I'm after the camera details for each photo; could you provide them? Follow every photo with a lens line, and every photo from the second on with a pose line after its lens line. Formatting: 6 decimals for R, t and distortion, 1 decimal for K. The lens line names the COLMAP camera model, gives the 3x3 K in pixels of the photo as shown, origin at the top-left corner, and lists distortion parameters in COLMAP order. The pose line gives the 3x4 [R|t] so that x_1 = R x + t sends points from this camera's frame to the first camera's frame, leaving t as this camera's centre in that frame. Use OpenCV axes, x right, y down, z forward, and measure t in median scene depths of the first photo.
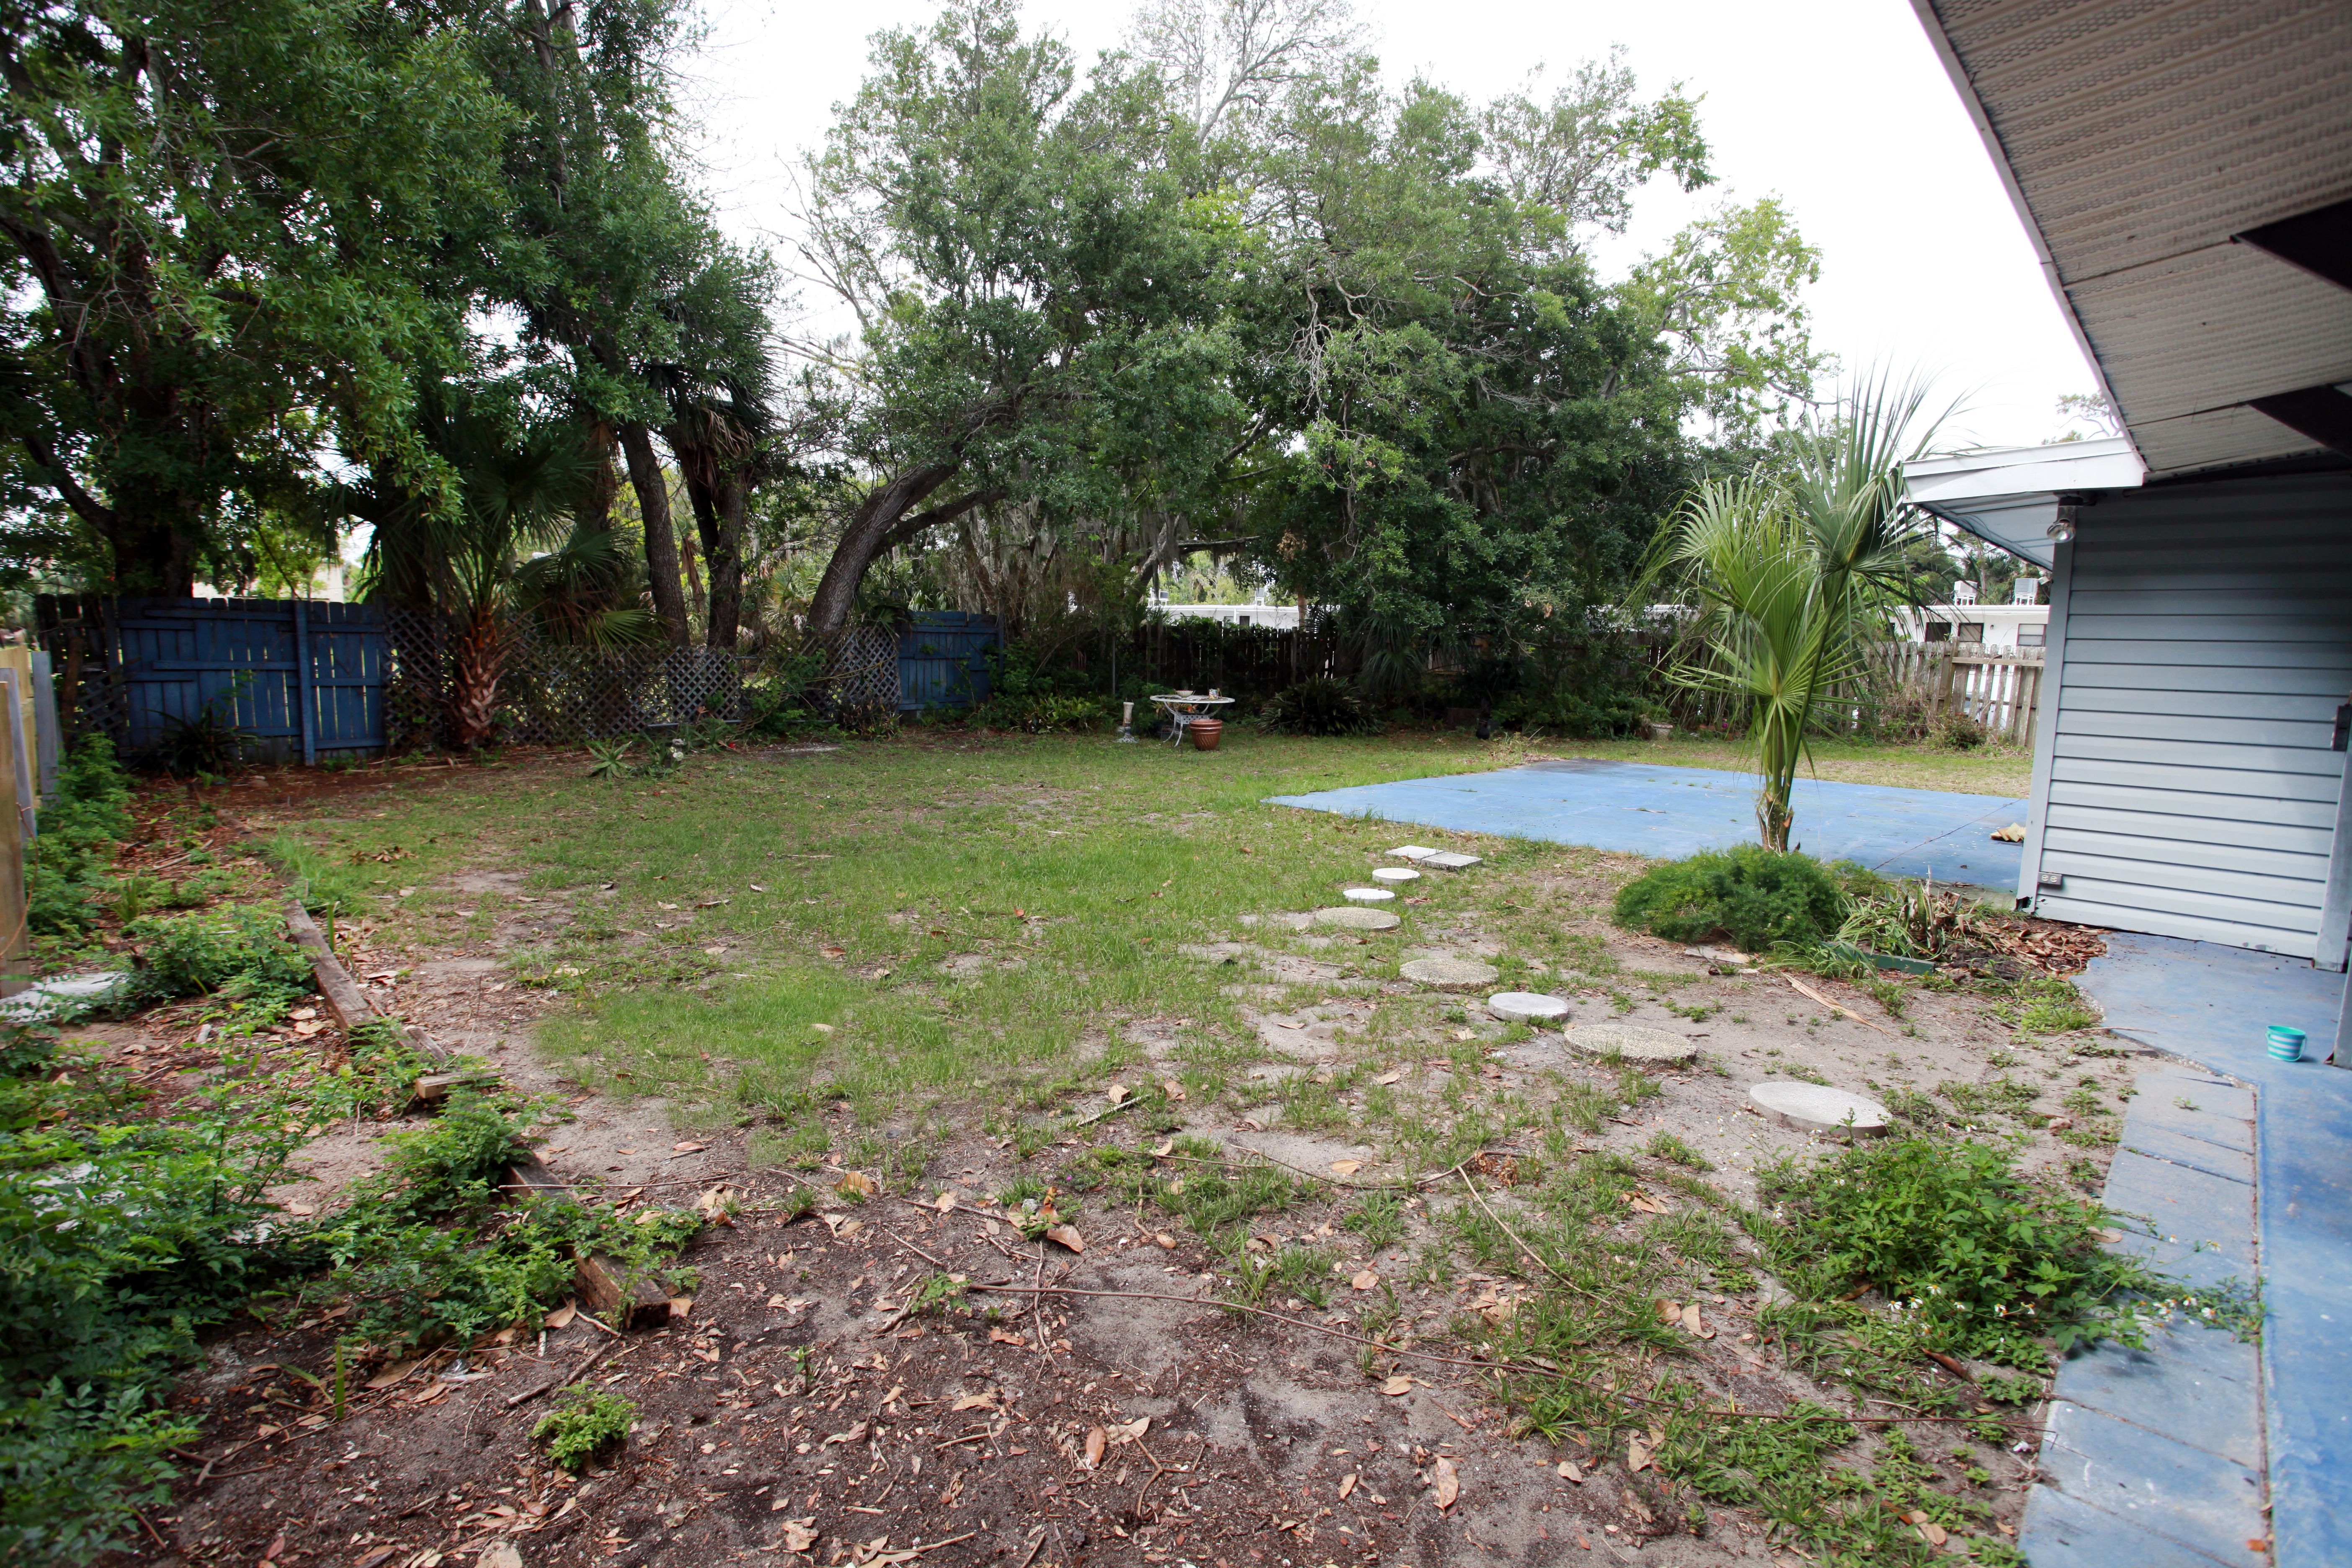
lens RADIAL K [[1147.9, 0, 1172.6], [0, 1147.9, 768.2], [0, 0, 1]] dist [-0.028270, 0.001453]
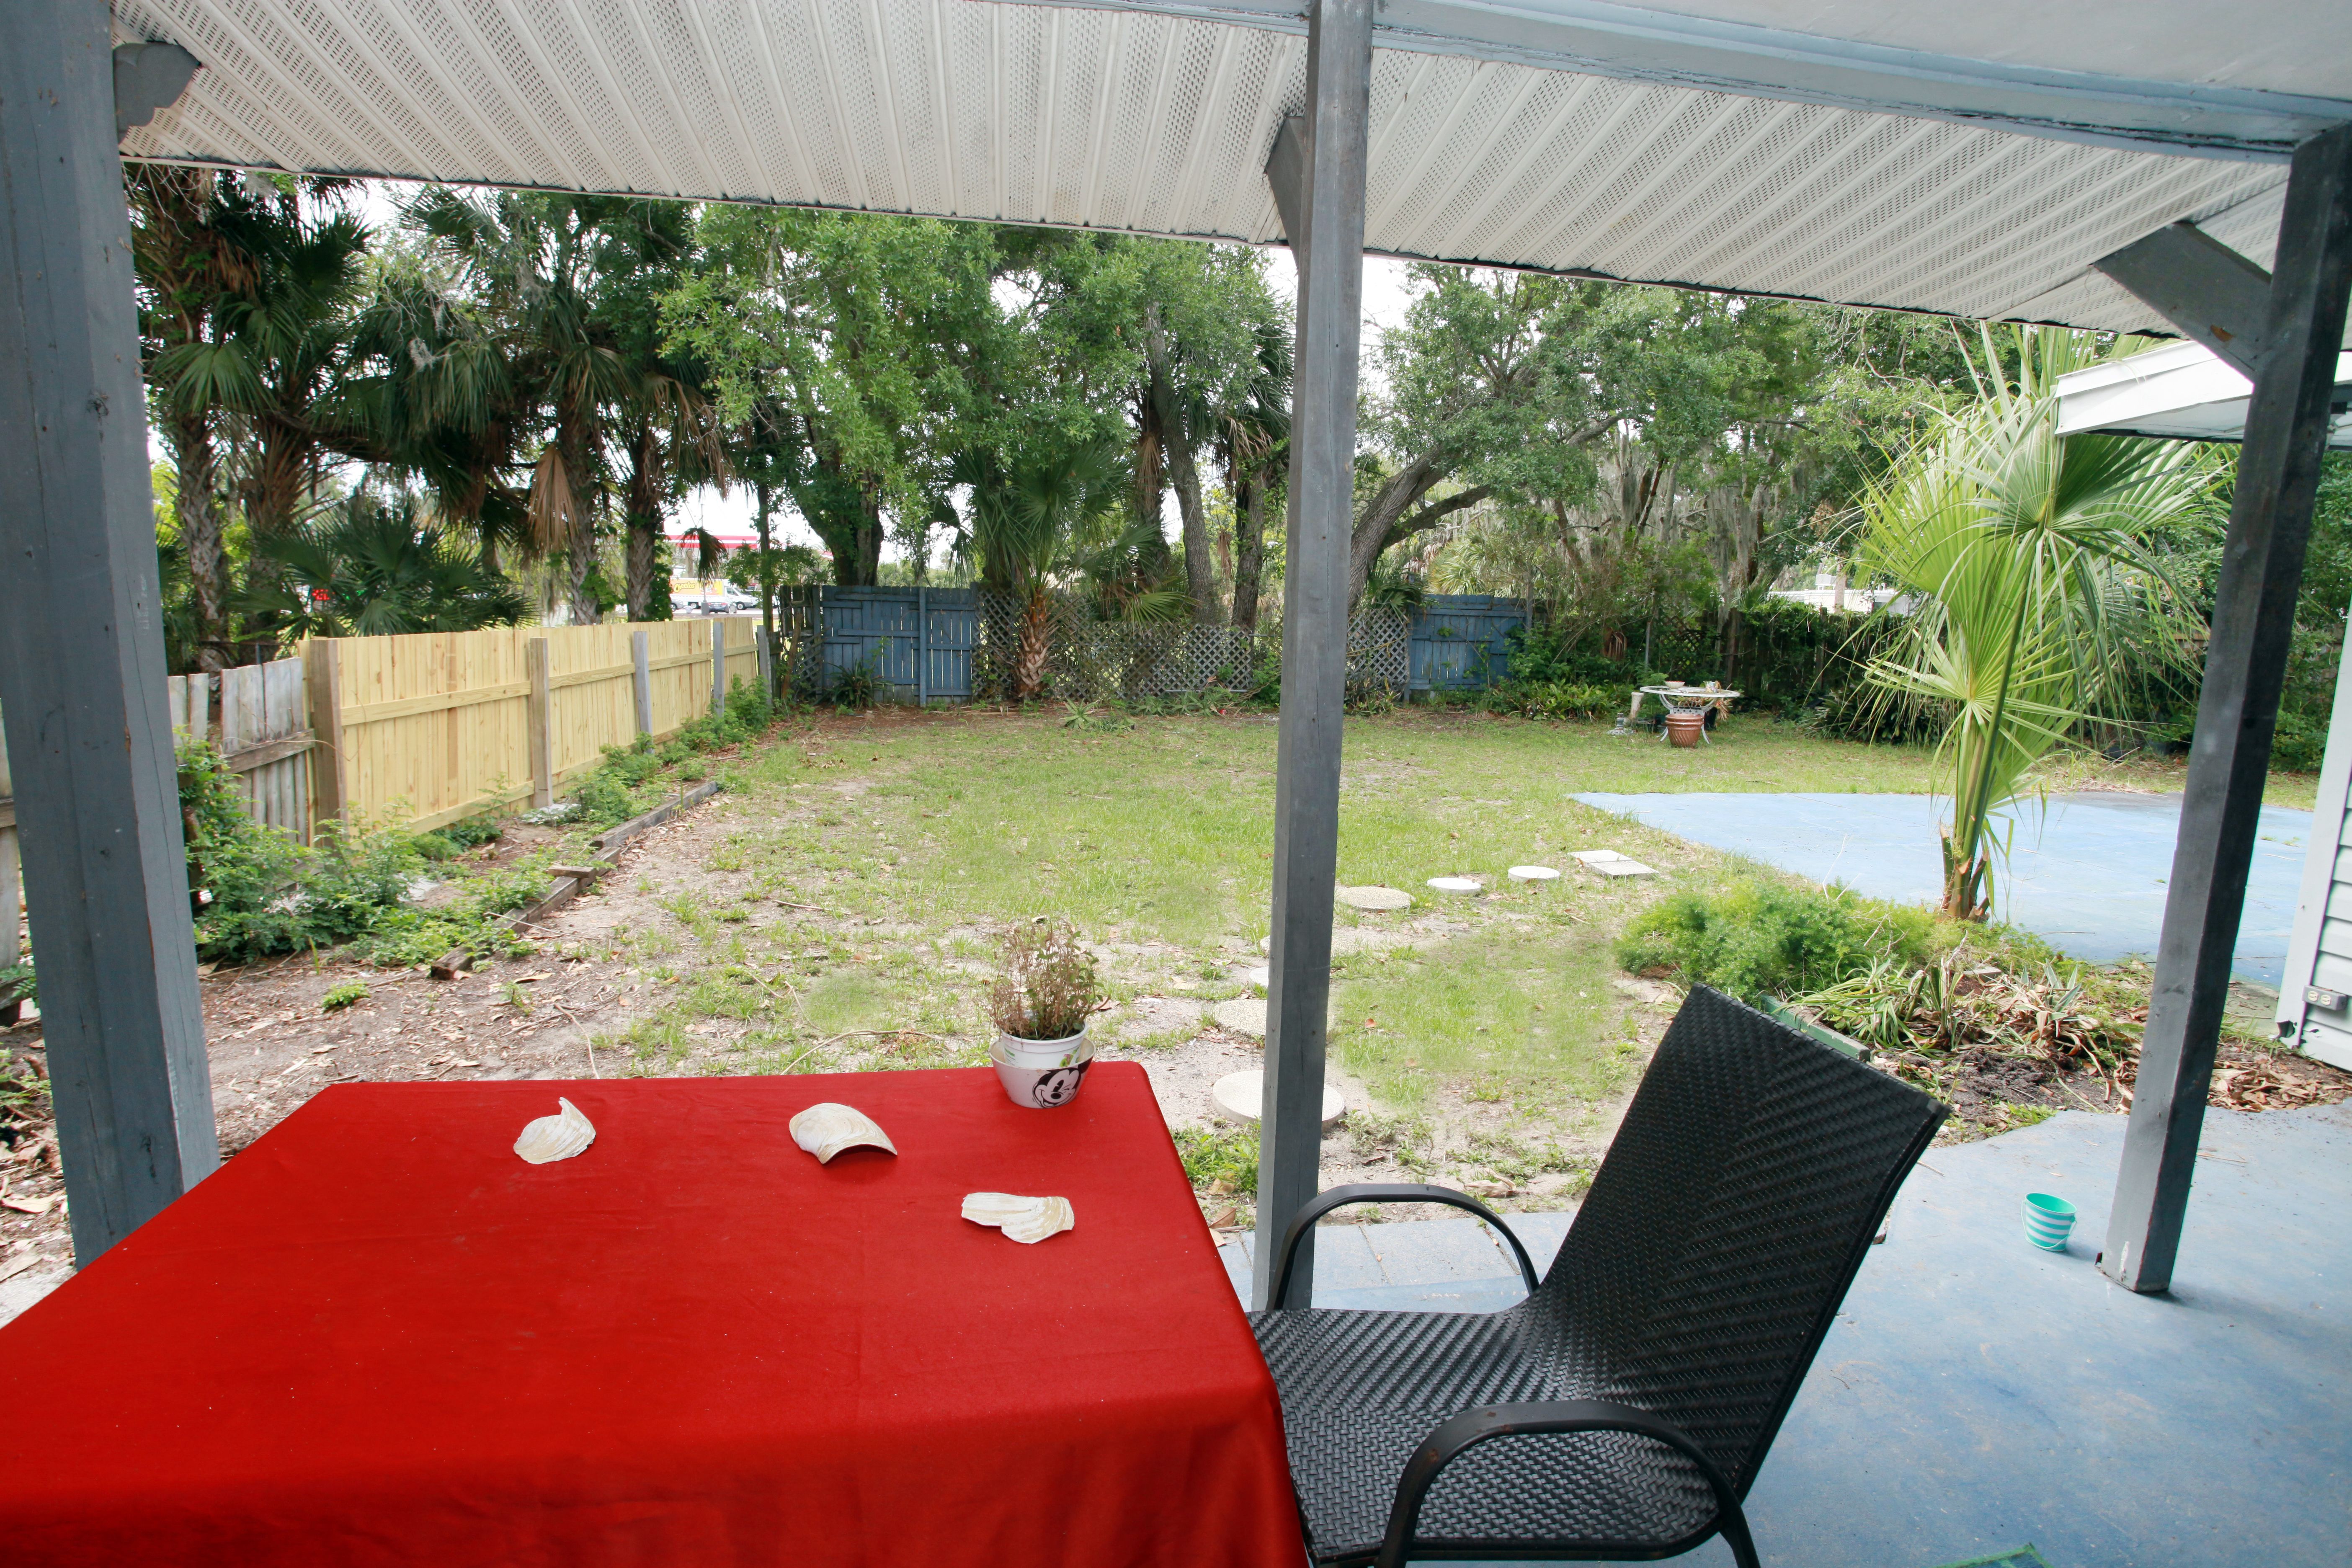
lens RADIAL K [[1147.9, 0, 1167.9], [0, 1147.9, 802.5], [0, 0, 1]] dist [-0.028270, 0.001453]
pose [[0.795336, 0.102319, -0.597471, 0.337762], [-0.076565, 0.994714, 0.068427, -0.004265], [0.601314, -0.008677, 0.798965, 0.047268]]
